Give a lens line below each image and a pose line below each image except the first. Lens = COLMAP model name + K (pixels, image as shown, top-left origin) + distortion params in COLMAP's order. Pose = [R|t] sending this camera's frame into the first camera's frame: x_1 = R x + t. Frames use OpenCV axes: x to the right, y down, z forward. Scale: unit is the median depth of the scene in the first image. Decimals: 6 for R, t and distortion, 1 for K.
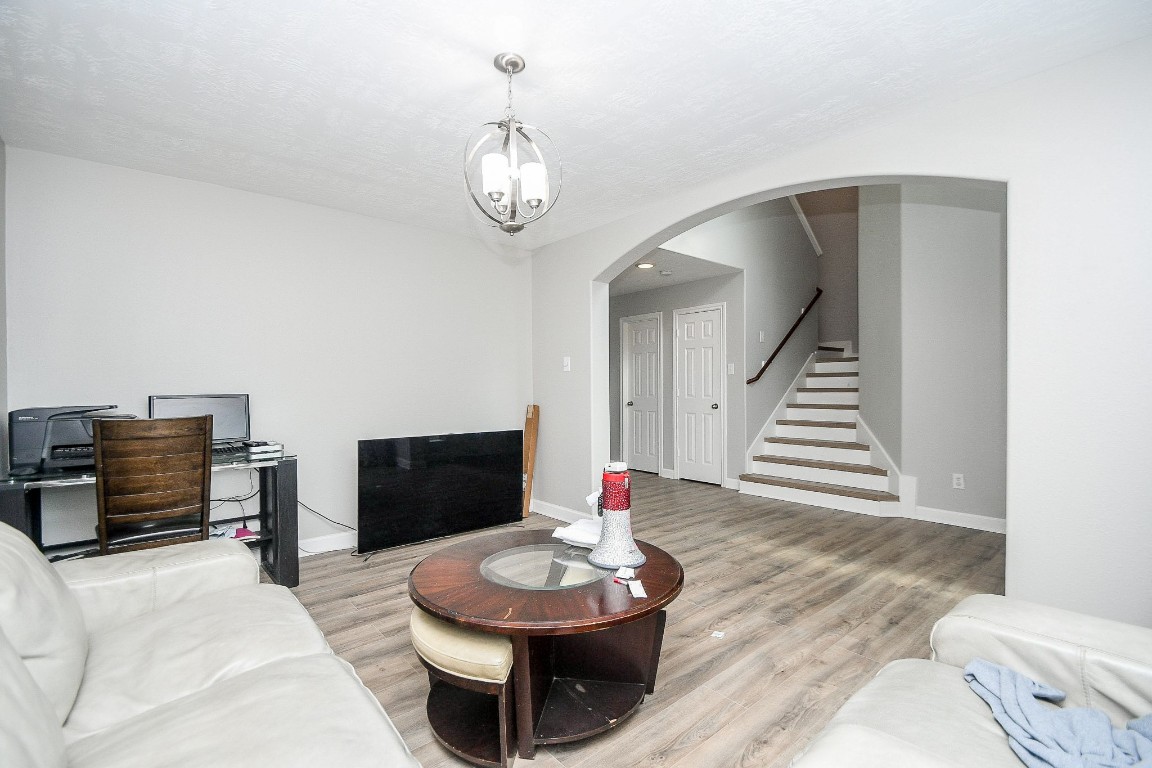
lens RADIAL K [[519.7, 0, 556.3], [0, 519.7, 386.8], [0, 0, 1]] dist [0.001217, 0.000016]
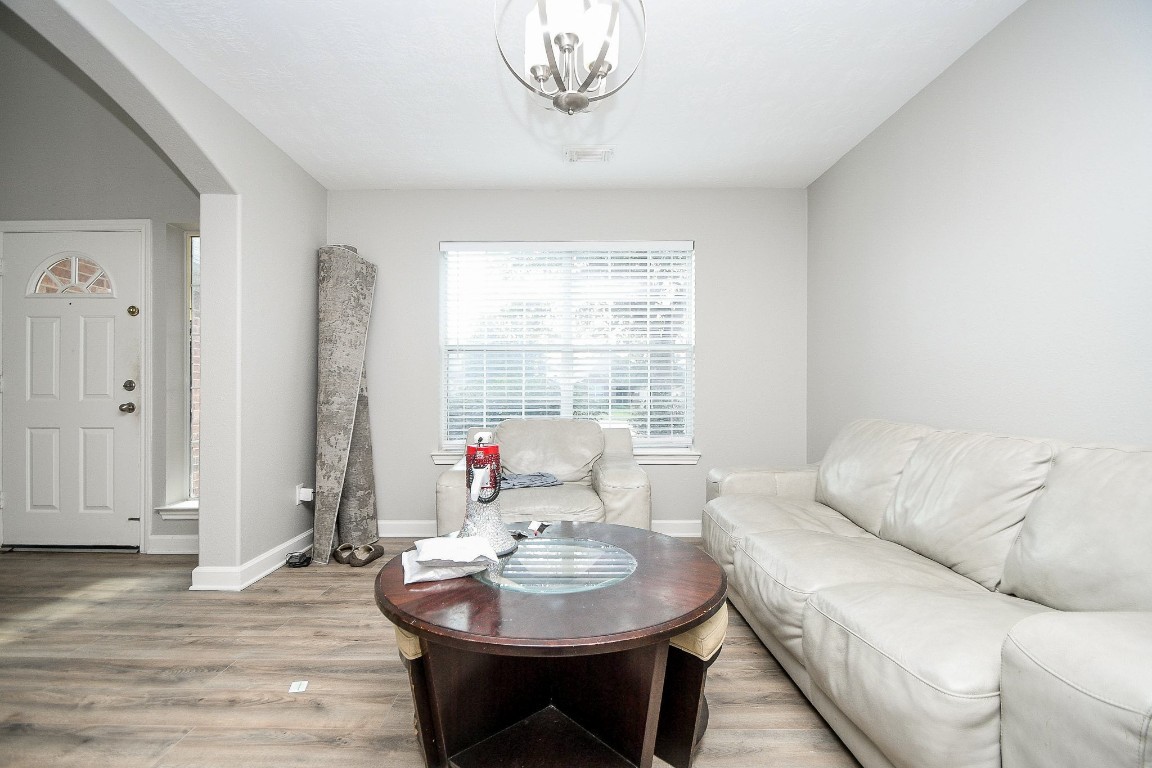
lens RADIAL K [[518.9, 0, 576.0], [0, 518.9, 384.0], [0, 0, 1]] dist [0.003537, -0.010636]
pose [[-0.770873, 0.010503, 0.636903, -0.379686], [0.012243, 0.999924, -0.001671, 0.045009], [-0.636872, 0.006510, -0.770942, 1.078890]]
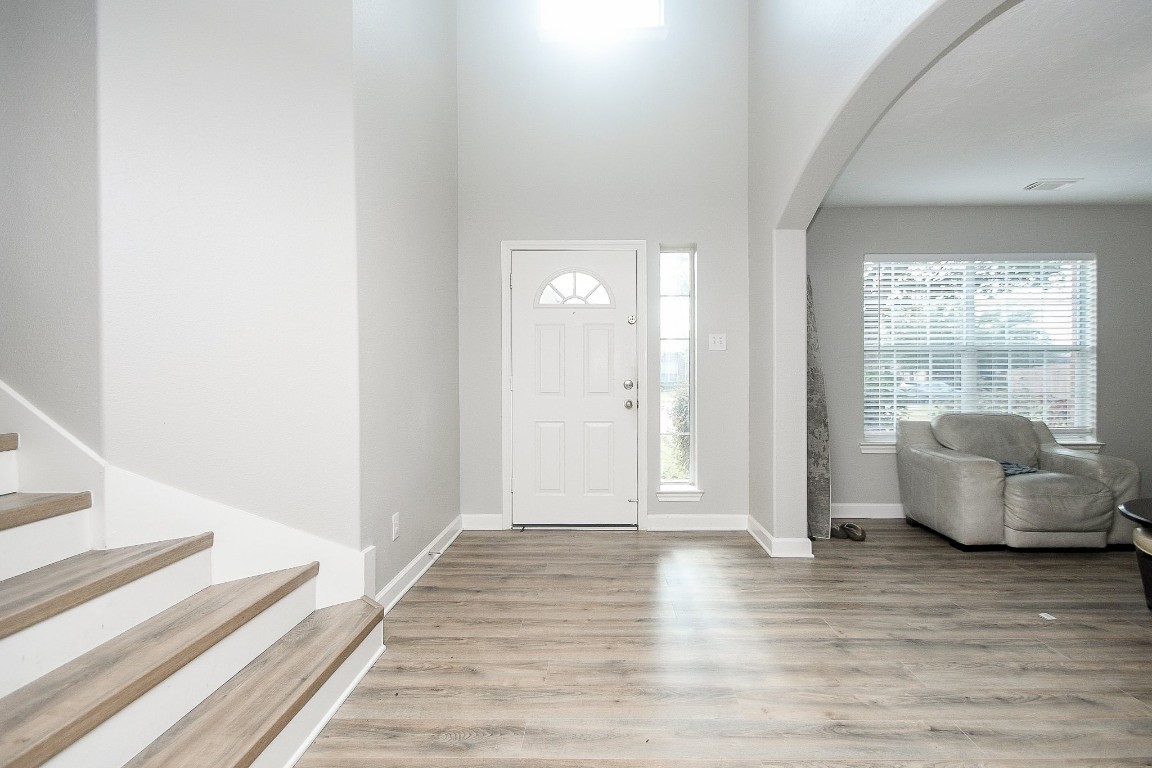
lens RADIAL K [[559.9, 0, 595.5], [0, 559.9, 388.0], [0, 0, 1]] dist [0.001807, -0.017255]
pose [[-0.758241, -0.010847, 0.651885, 0.230742], [0.009821, 0.999558, 0.028055, 0.001491], [-0.651901, 0.027675, -0.757799, 1.935729]]
